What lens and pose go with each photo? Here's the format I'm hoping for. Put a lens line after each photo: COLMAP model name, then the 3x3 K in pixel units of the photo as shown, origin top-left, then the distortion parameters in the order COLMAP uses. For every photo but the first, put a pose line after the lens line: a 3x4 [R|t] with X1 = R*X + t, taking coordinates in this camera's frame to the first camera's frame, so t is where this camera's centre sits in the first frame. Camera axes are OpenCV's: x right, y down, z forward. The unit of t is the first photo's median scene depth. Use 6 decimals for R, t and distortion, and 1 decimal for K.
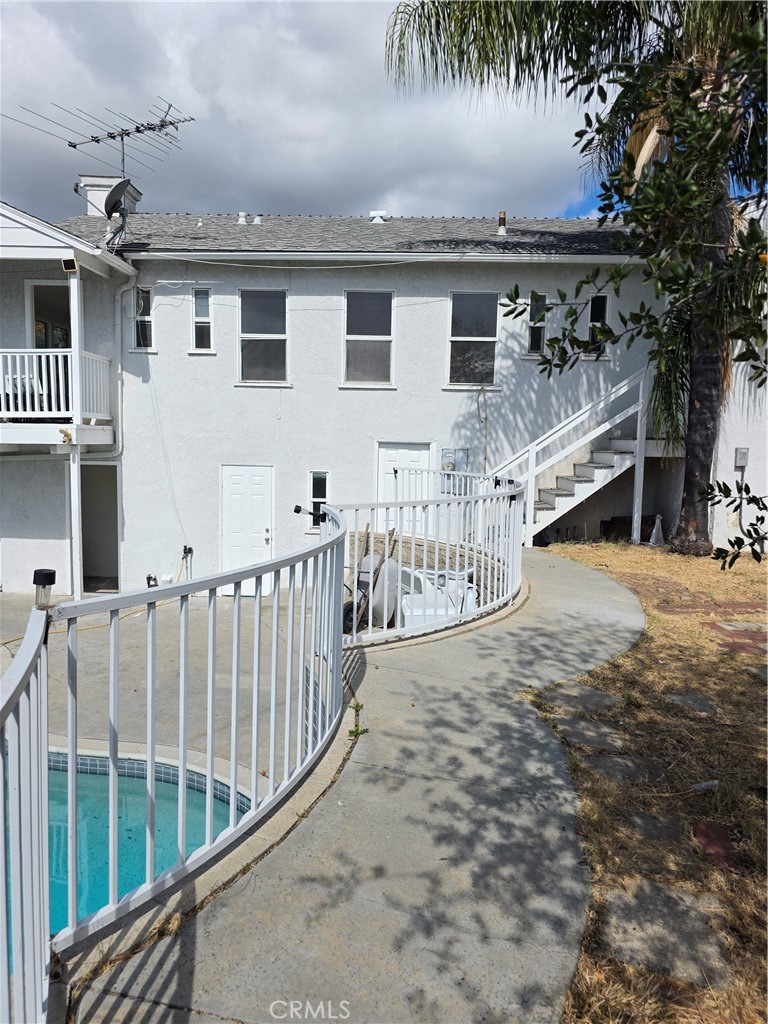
lens RADIAL K [[694.8, 0, 384.4], [0, 694.8, 510.8], [0, 0, 1]] dist [0.051878, -0.045548]
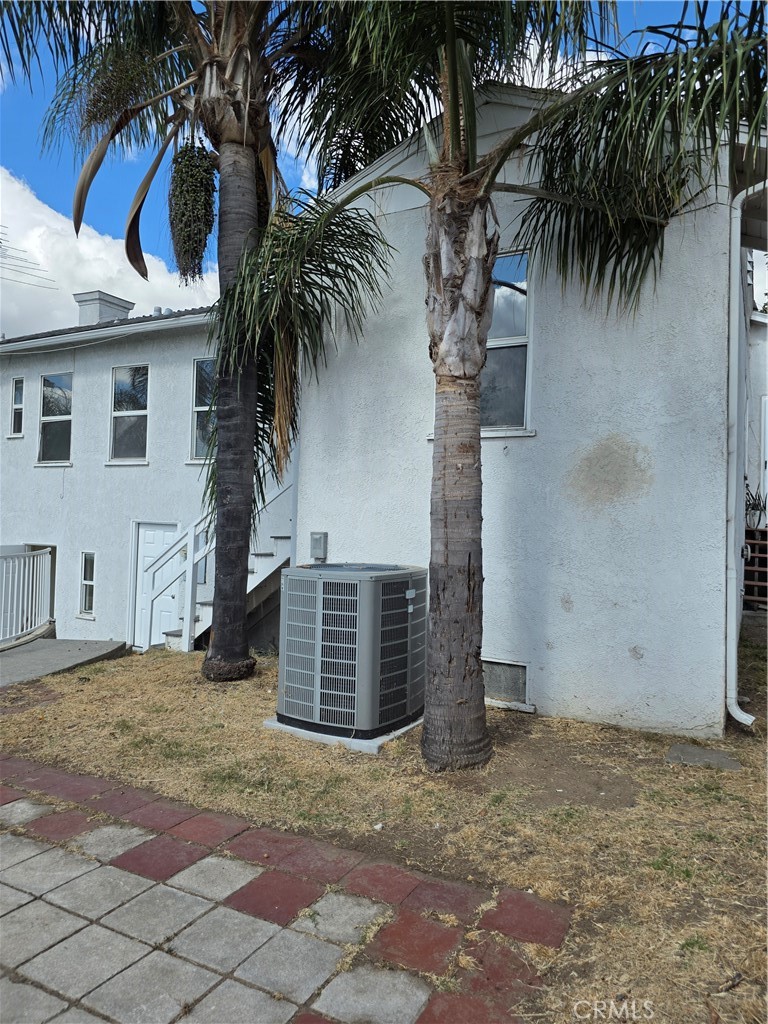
lens RADIAL K [[694.8, 0, 390.9], [0, 694.8, 505.1], [0, 0, 1]] dist [0.051878, -0.045548]
pose [[0.892608, -0.002204, -0.450829, 0.725434], [-0.055709, 0.991785, -0.115148, -0.032924], [0.447379, 0.127897, 0.885152, 0.327084]]
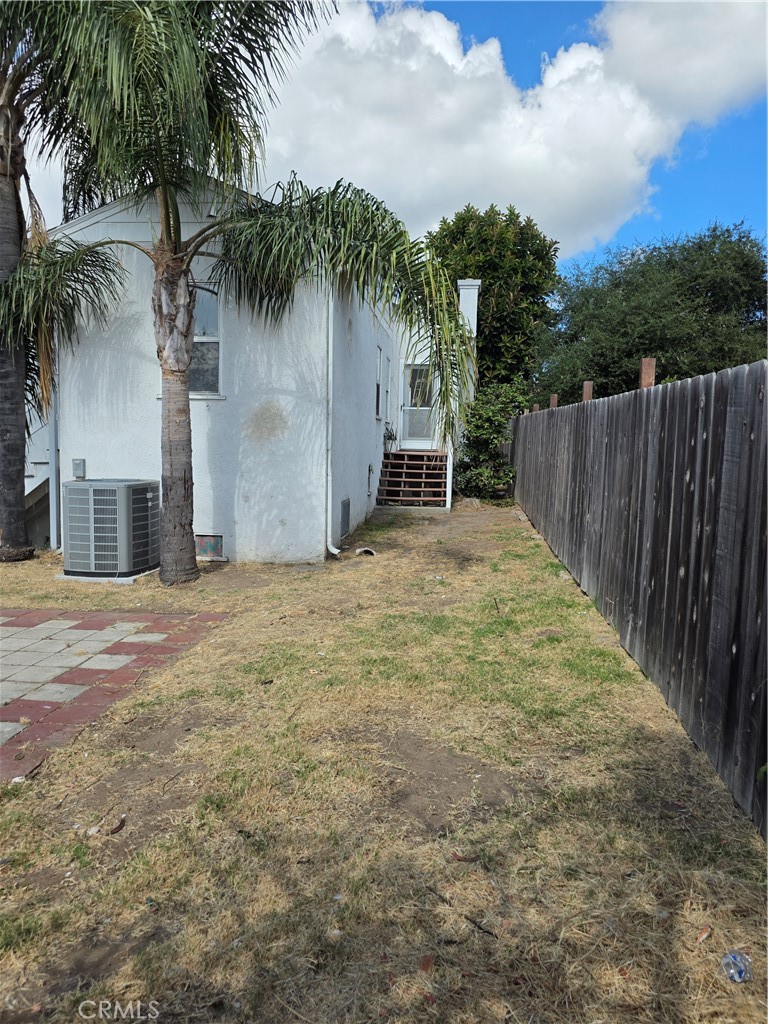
lens RADIAL K [[694.8, 0, 398.6], [0, 694.8, 494.2], [0, 0, 1]] dist [0.051878, -0.045548]
pose [[0.997217, 0.006867, -0.074231, 0.862223], [-0.009301, 0.999429, -0.032489, -0.006573], [0.073966, 0.033089, 0.996712, -0.003693]]
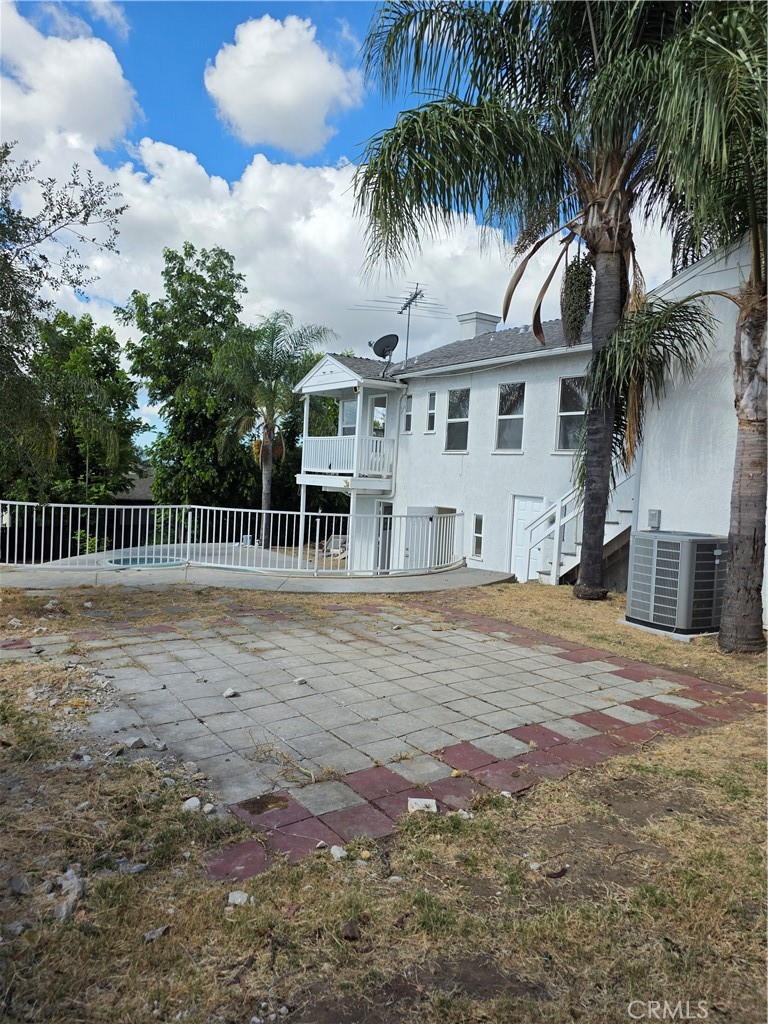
lens RADIAL K [[694.8, 0, 369.7], [0, 694.8, 506.7], [0, 0, 1]] dist [0.051878, -0.045548]
pose [[0.581061, 0.052109, -0.812190, 0.911530], [-0.118546, 0.992724, -0.021119, -0.016829], [0.805180, 0.108554, 0.583010, 0.022143]]
